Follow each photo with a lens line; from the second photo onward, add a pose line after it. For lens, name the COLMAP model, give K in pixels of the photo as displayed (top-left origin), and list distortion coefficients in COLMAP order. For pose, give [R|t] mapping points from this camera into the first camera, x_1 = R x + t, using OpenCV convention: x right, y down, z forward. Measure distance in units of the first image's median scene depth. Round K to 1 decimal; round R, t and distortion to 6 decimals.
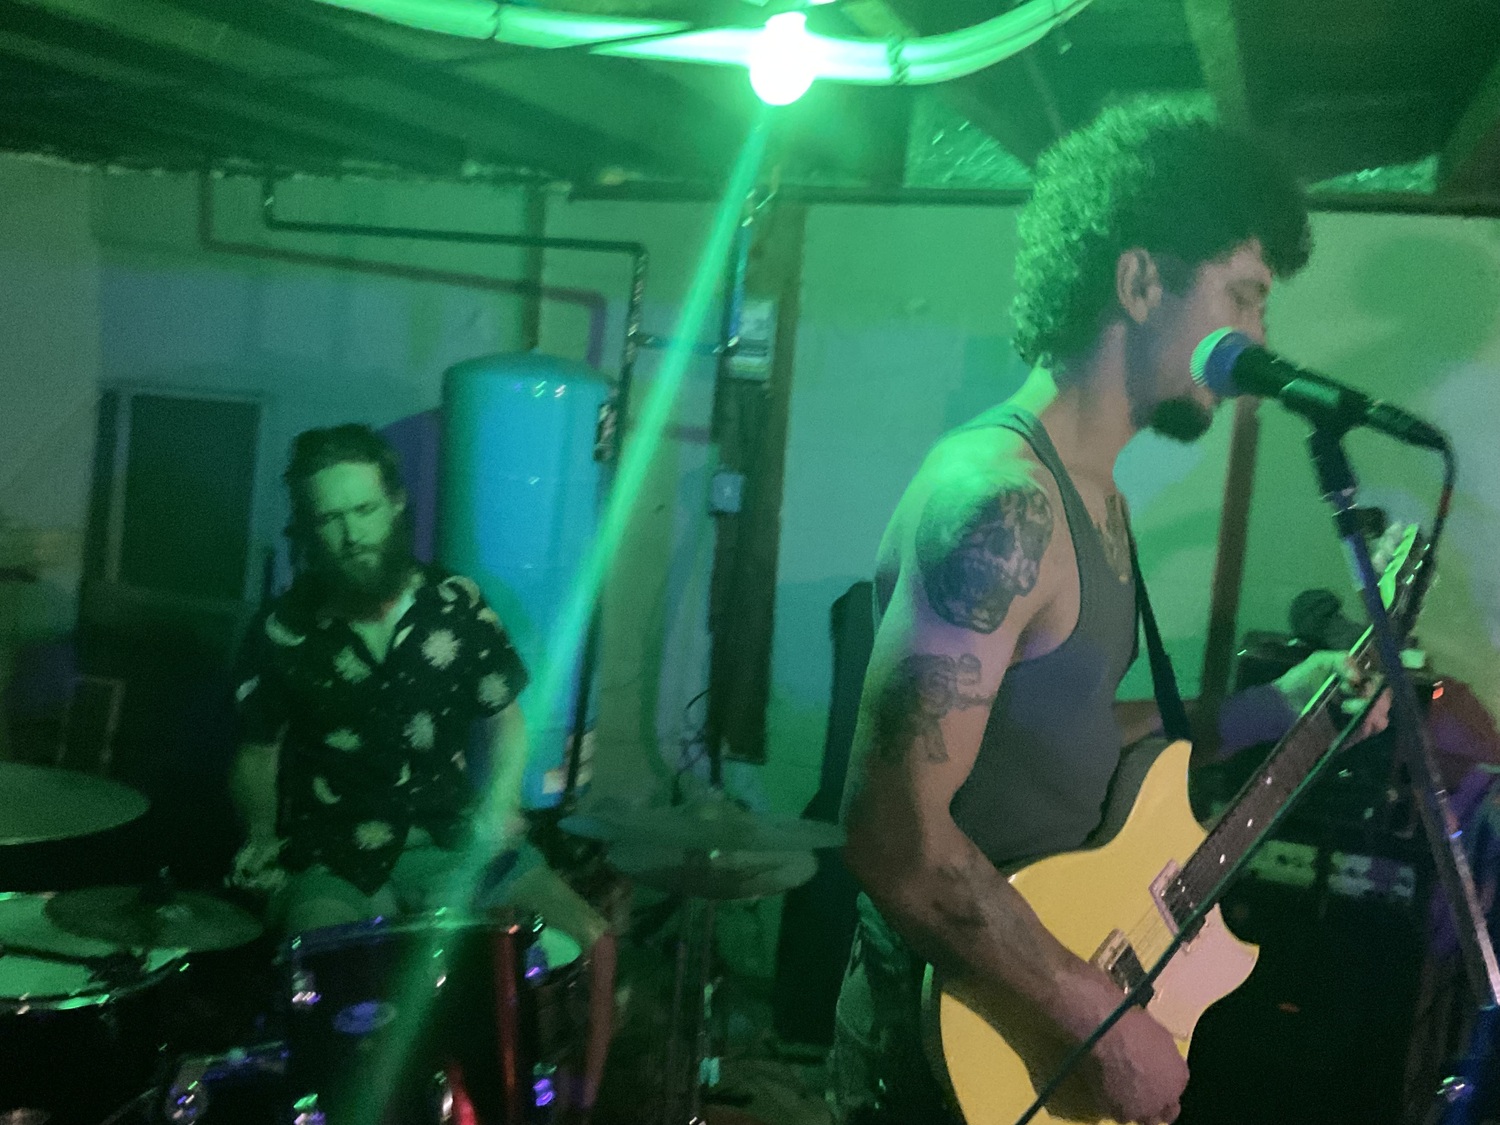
lens RADIAL K [[1375.6, 0, 746.8], [0, 1375.6, 564.2], [0, 0, 1]] dist [0.002164, 0.000000]
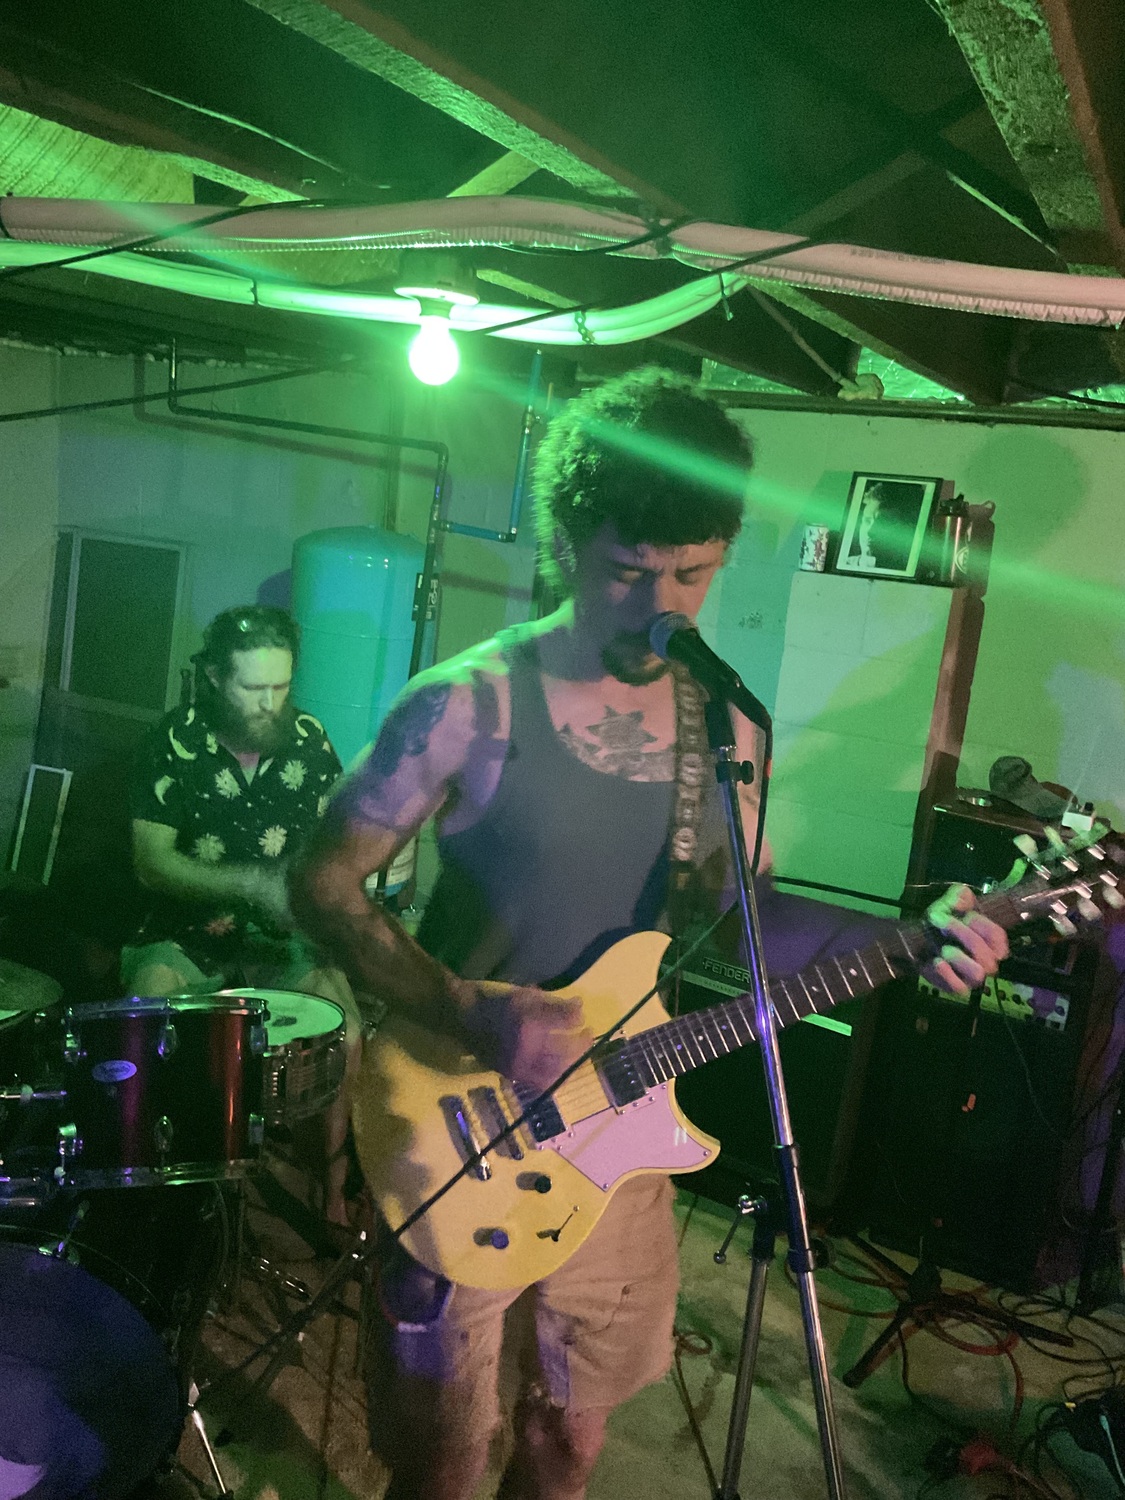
lens RADIAL K [[1213.5, 0, 576.6], [0, 1213.5, 743.0], [0, 0, 1]] dist [0.008662, -0.039791]
pose [[0.994865, 0.048863, -0.088640, 0.110411], [-0.043347, 0.997064, 0.063121, -0.034463], [0.091464, -0.058955, 0.994062, -0.044813]]
